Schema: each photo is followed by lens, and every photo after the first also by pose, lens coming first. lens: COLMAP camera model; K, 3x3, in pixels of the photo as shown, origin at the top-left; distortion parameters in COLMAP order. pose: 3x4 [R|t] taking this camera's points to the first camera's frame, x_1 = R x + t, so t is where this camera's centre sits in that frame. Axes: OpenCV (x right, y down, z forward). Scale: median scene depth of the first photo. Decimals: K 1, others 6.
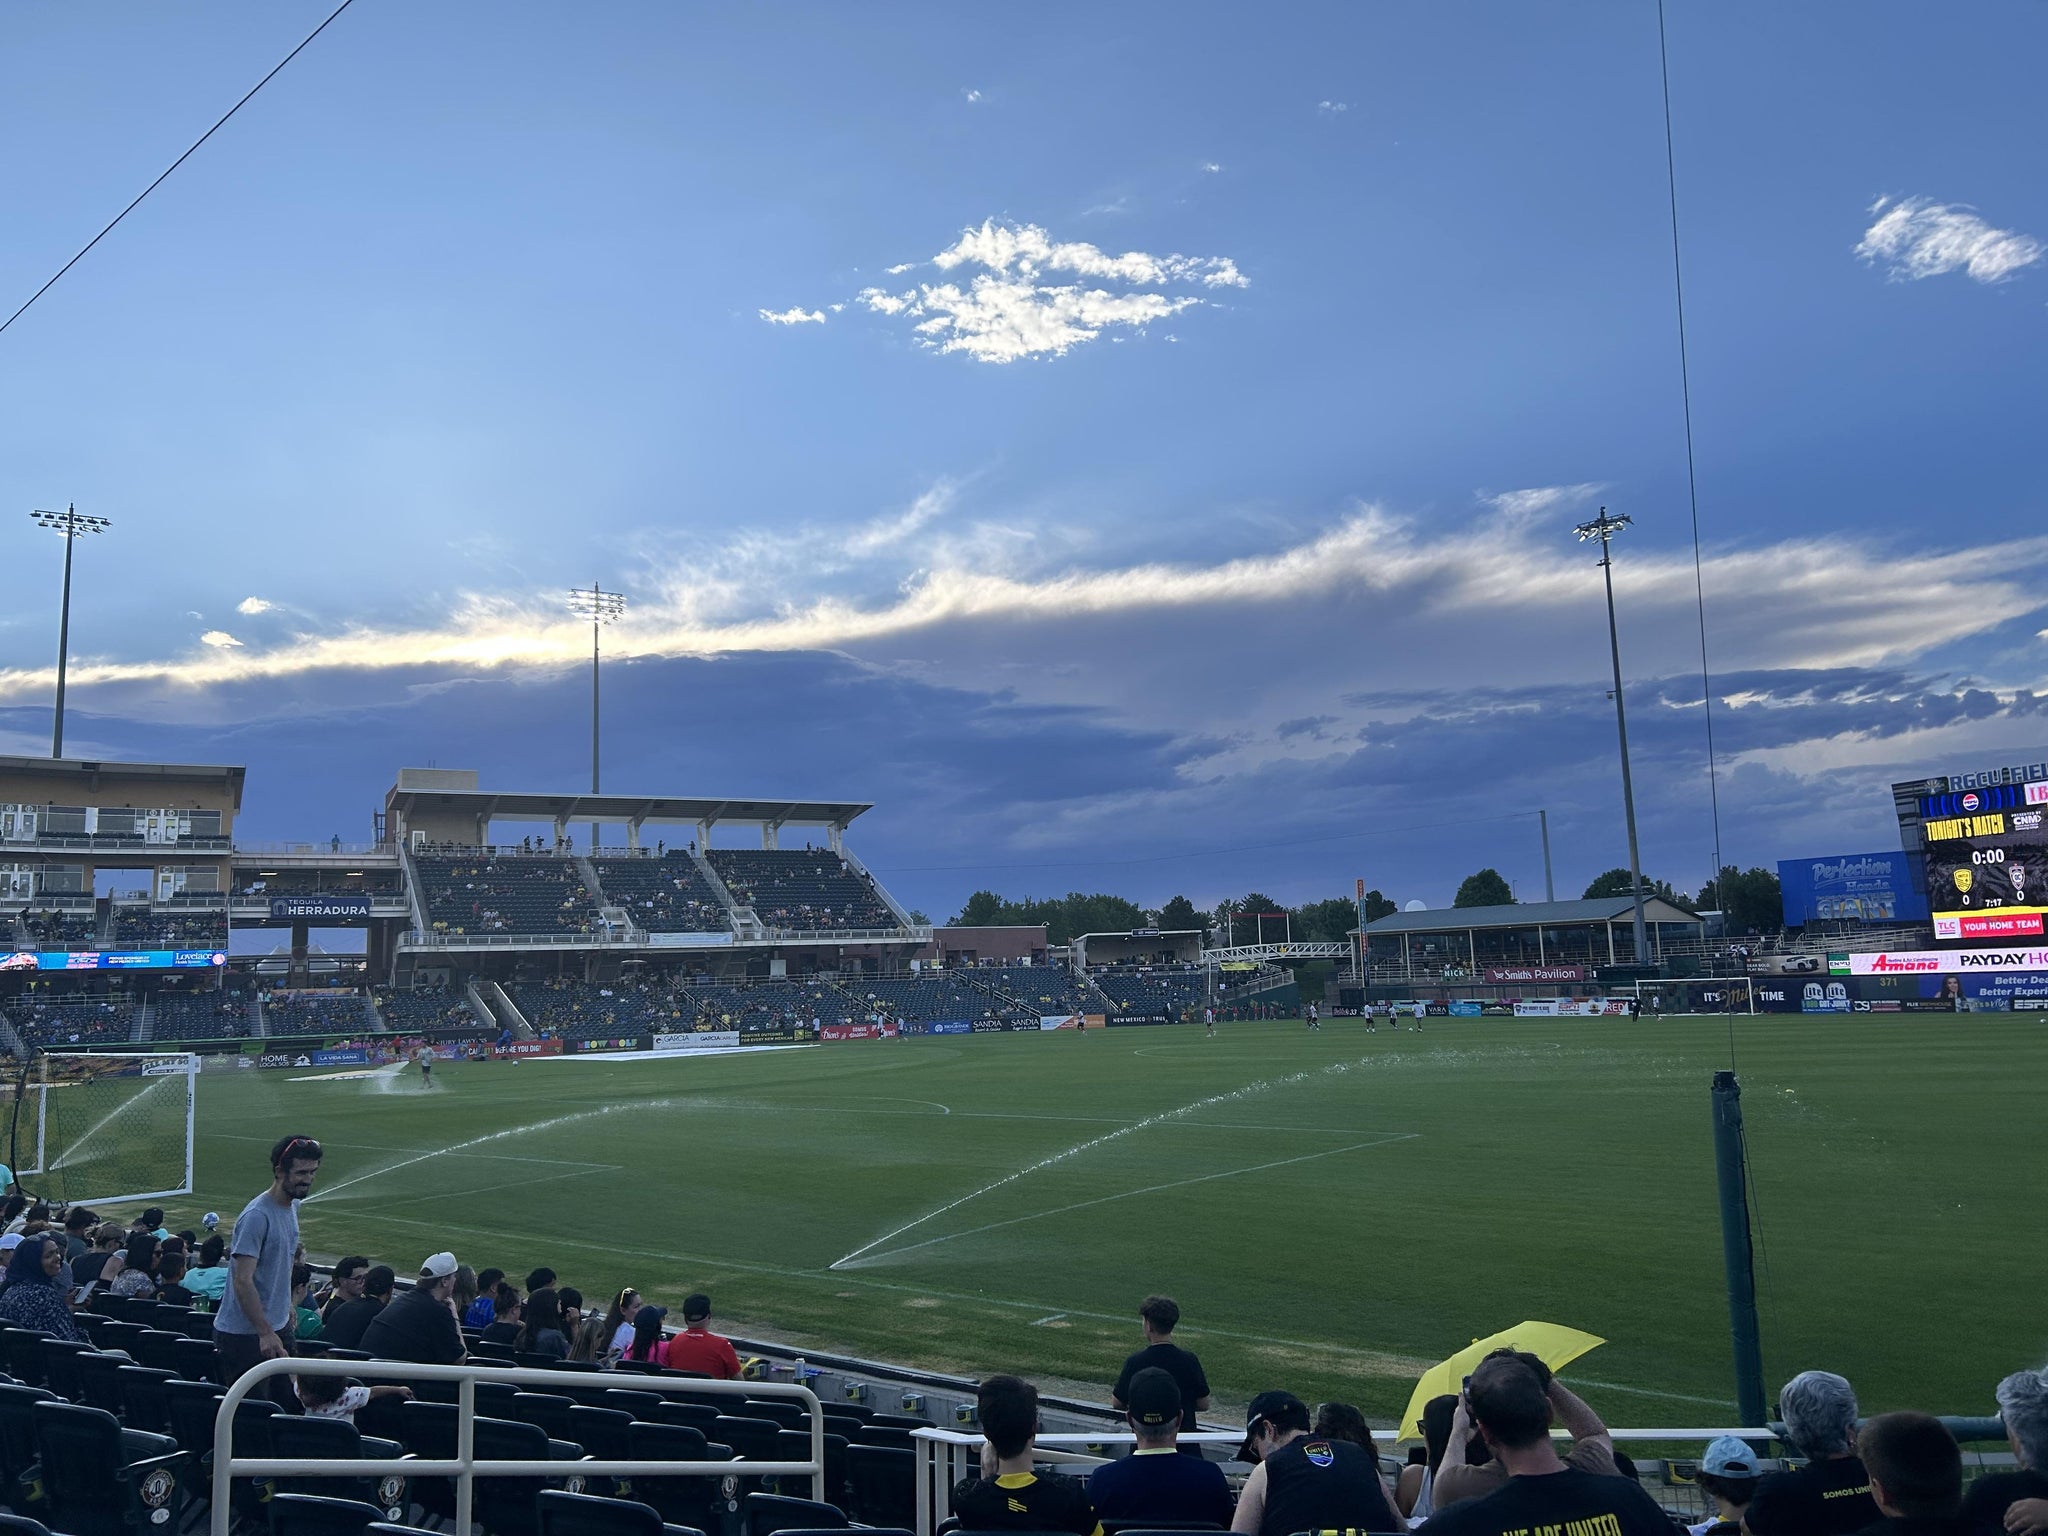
lens RADIAL K [[1526.7, 0, 1021.3], [0, 1526.7, 768.9], [0, 0, 1]] dist [0.059487, -0.069715]
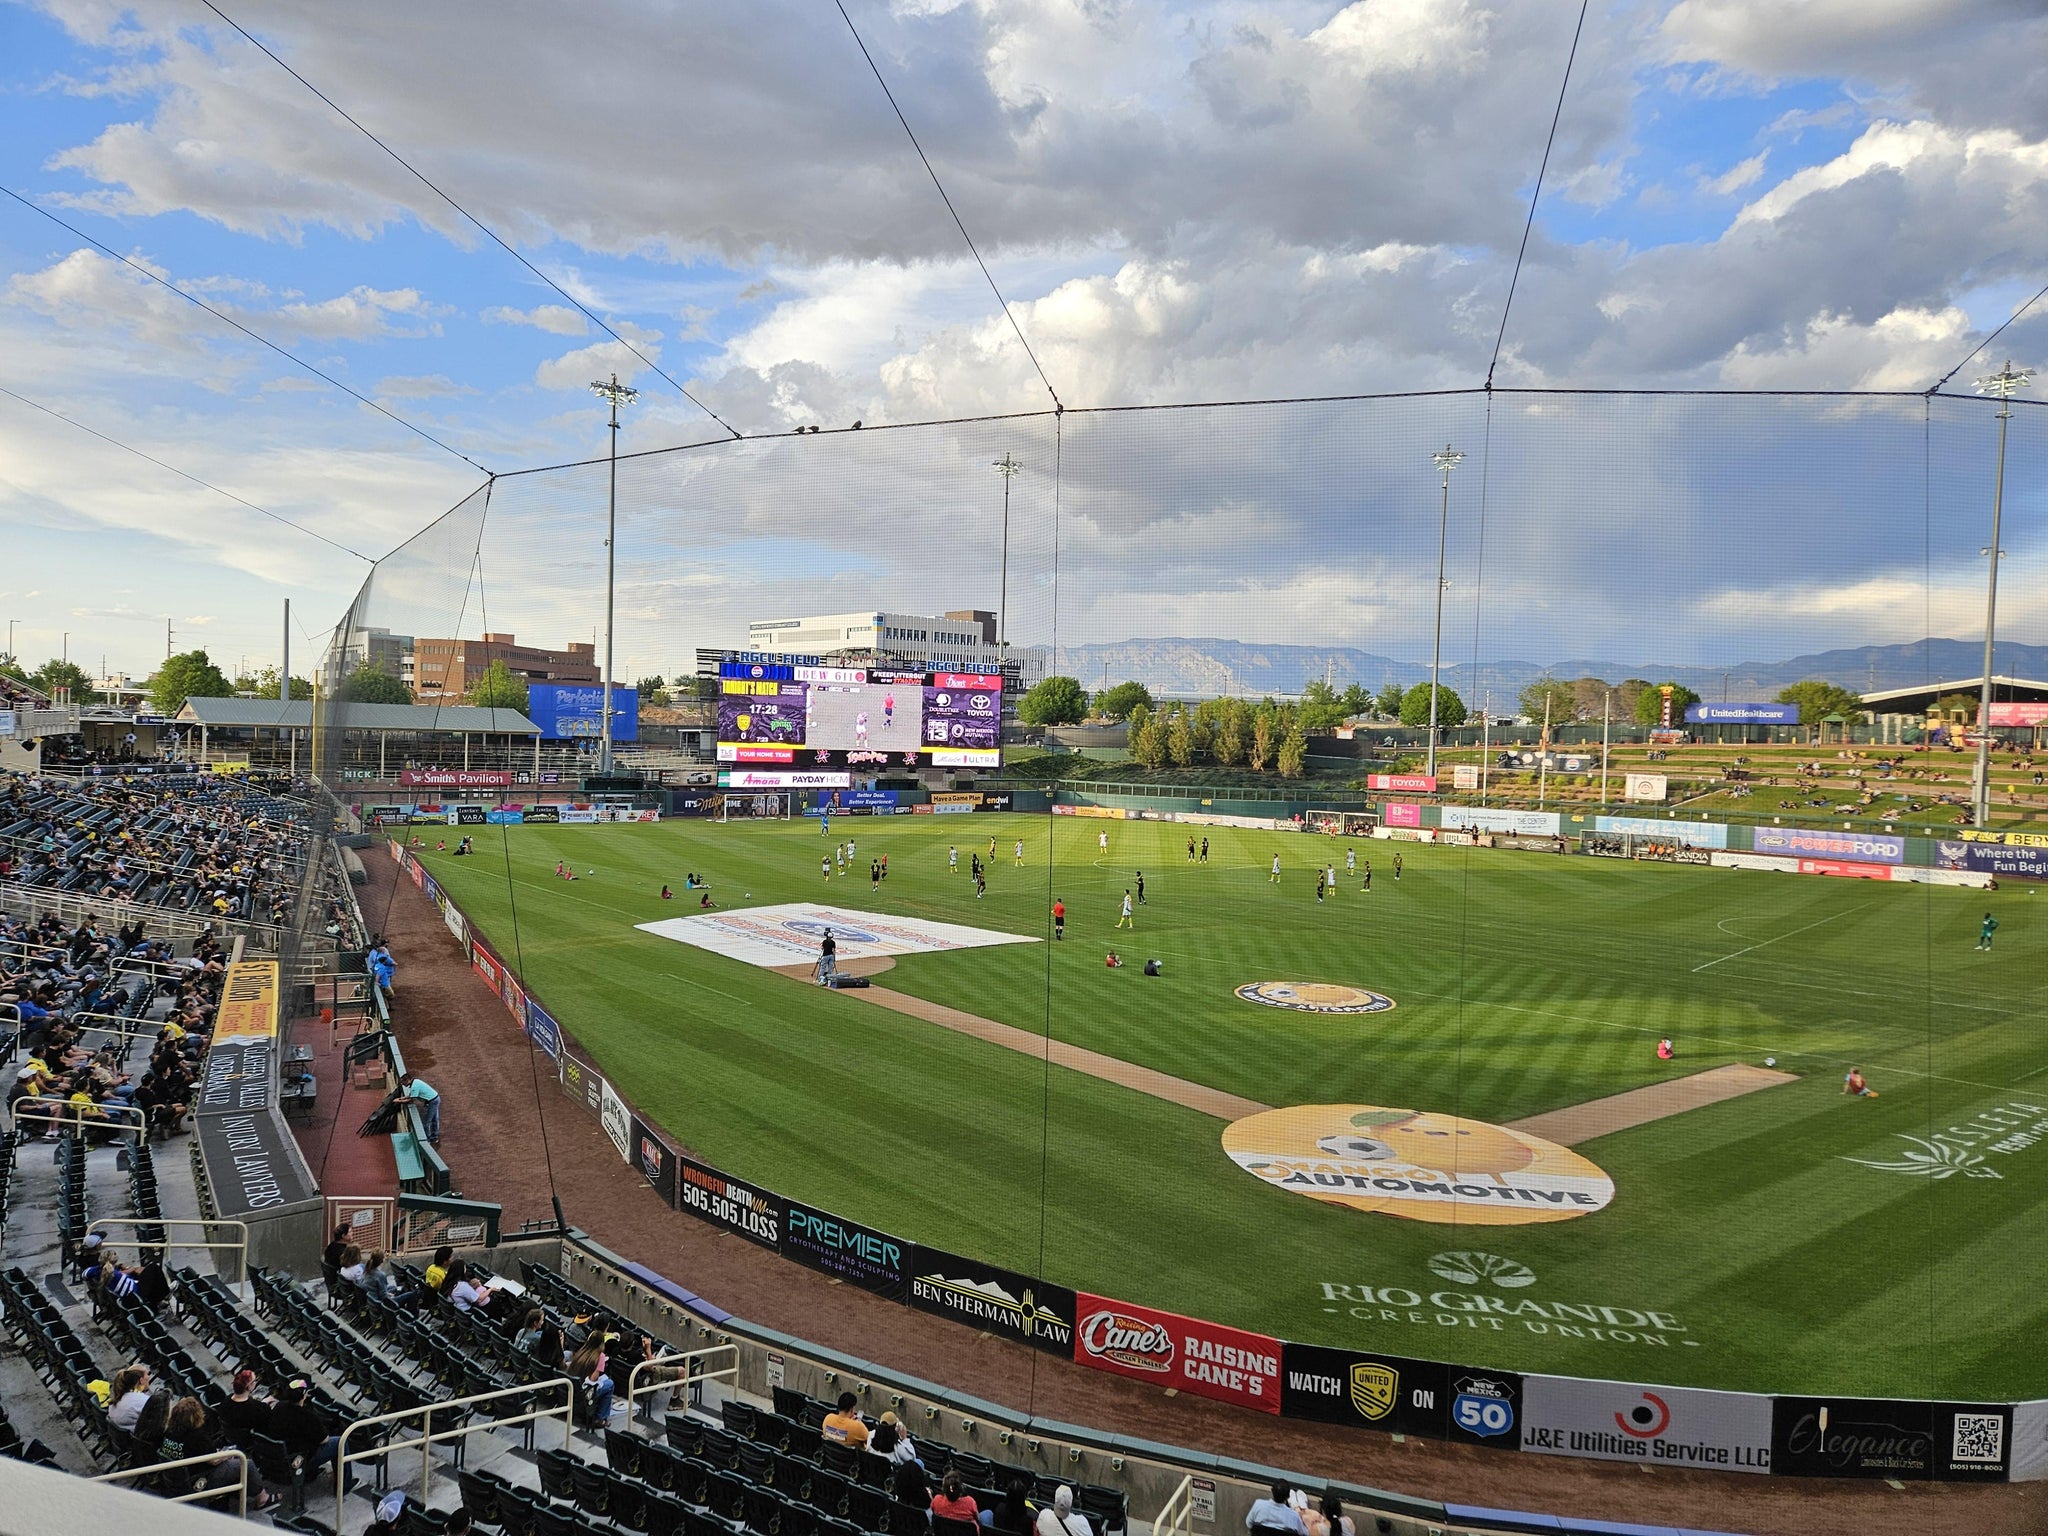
lens RADIAL K [[1352.4, 0, 994.4], [0, 1352.4, 769.0], [0, 0, 1]] dist [0.092335, -0.084409]
pose [[0.003692, 0.004563, 0.999983, -0.694545], [-0.173025, 0.984910, -0.003855, 0.079362], [-0.984911, -0.173008, 0.004426, 0.749977]]
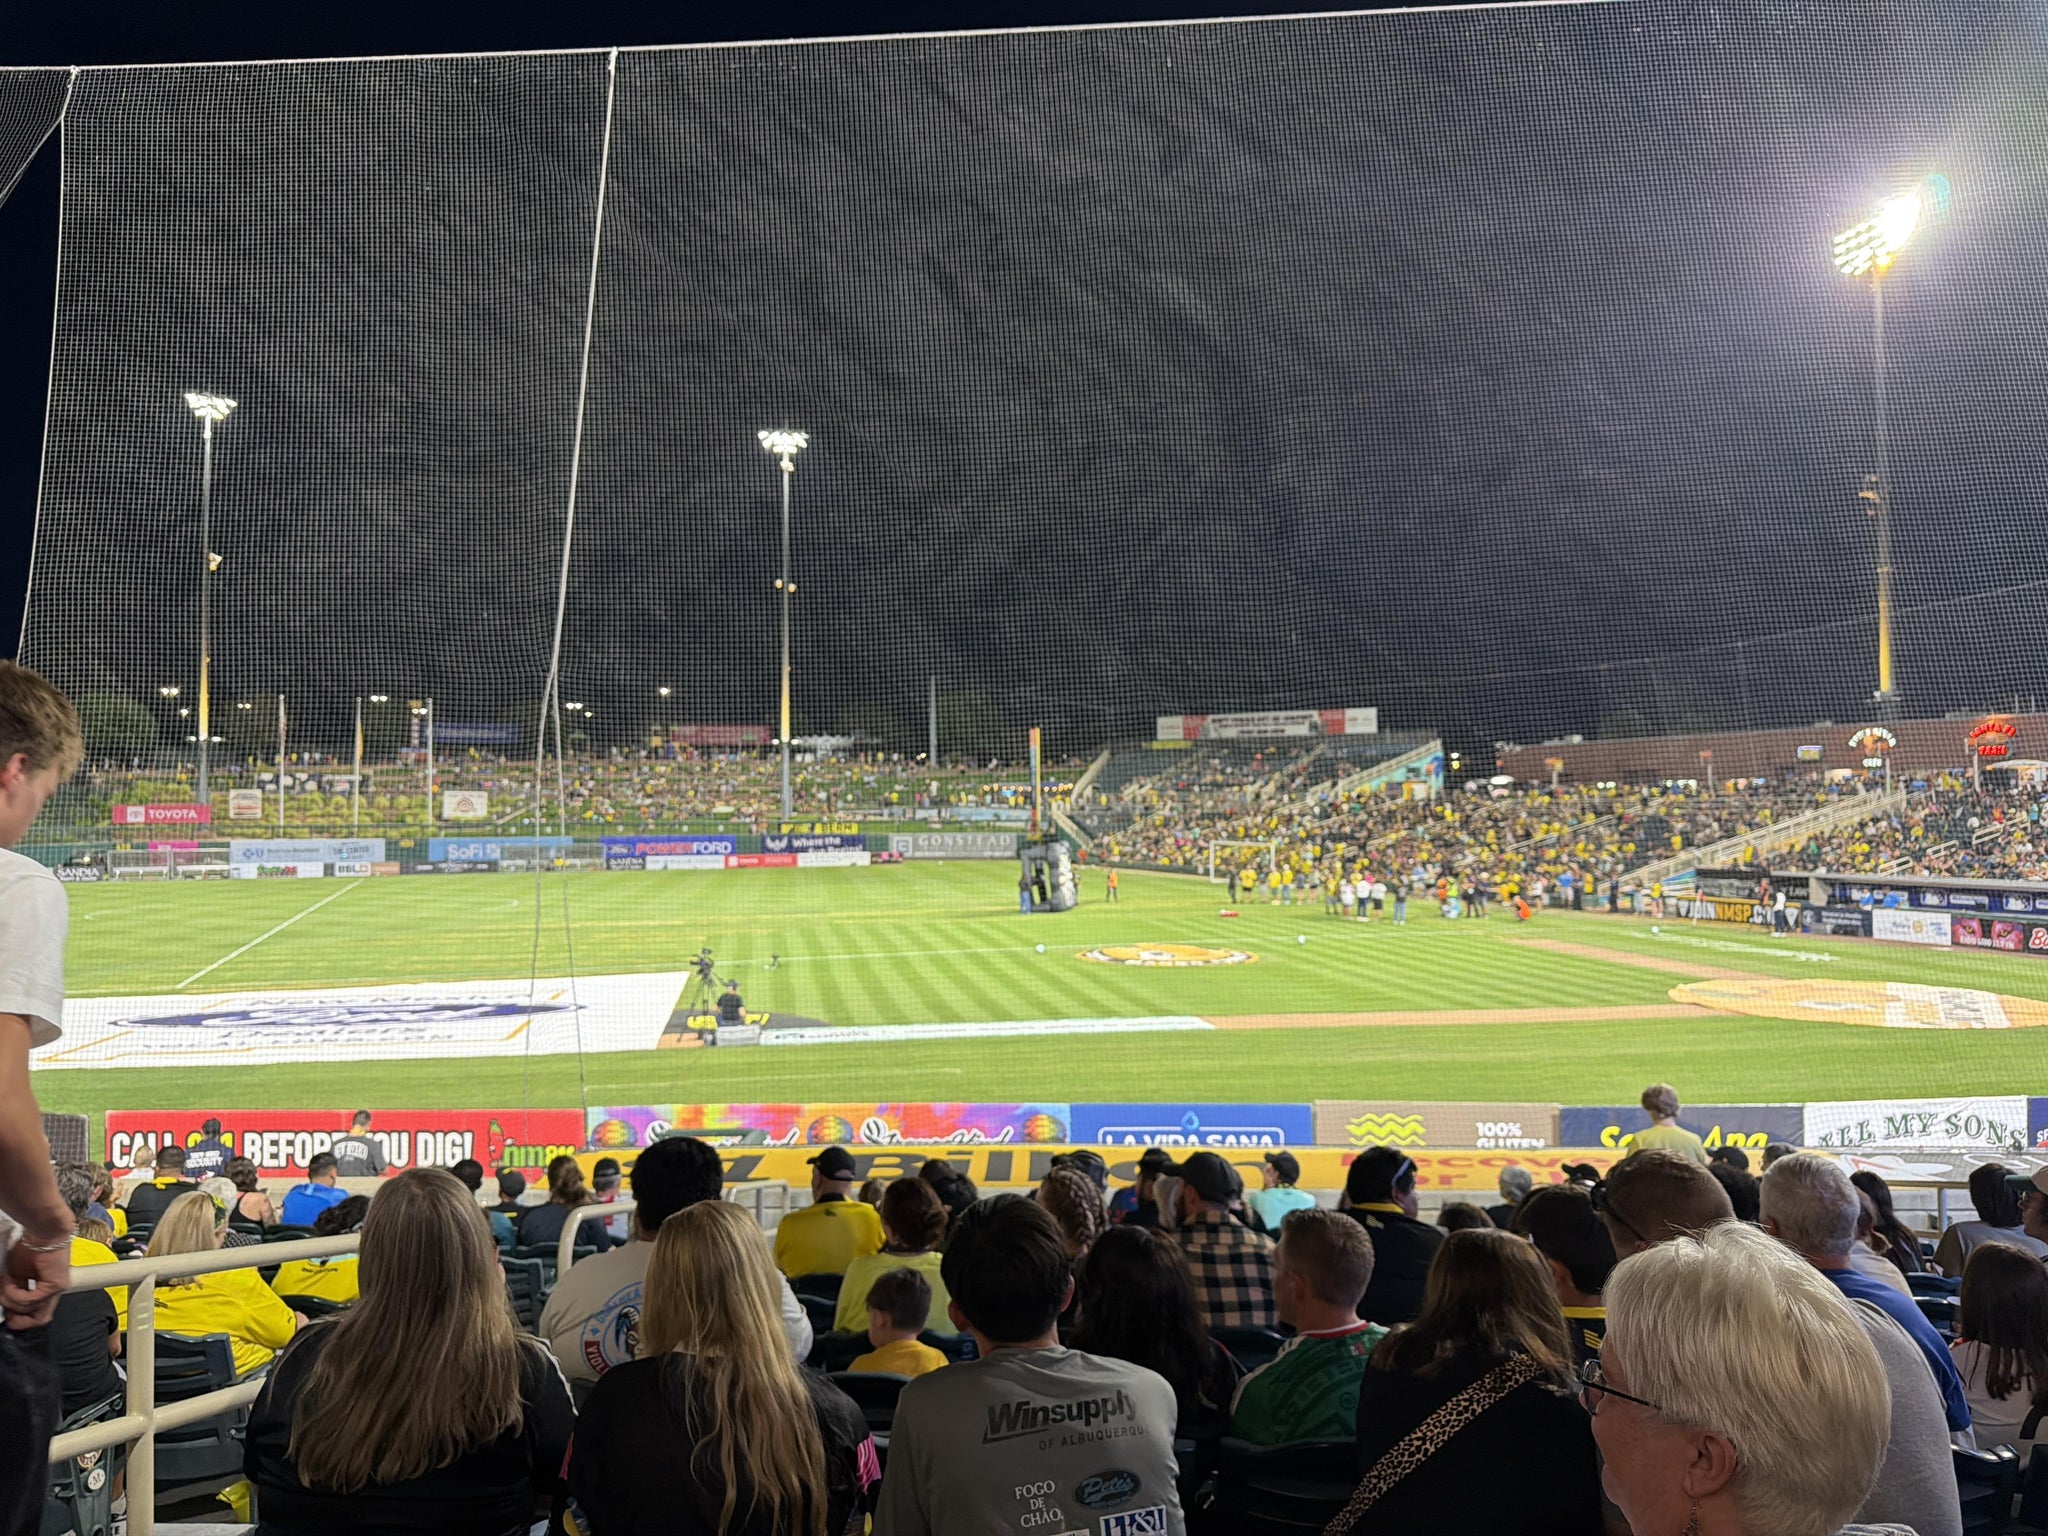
lens RADIAL K [[1435.5, 0, 1024.0], [0, 1435.5, 768.0], [0, 0, 1]] dist [0.124928, -0.235409]
pose [[-0.876335, 0.051204, 0.478973, -0.432545], [-0.034238, 0.985198, -0.167963, 0.145424], [-0.480483, -0.163591, -0.861611, 0.995036]]
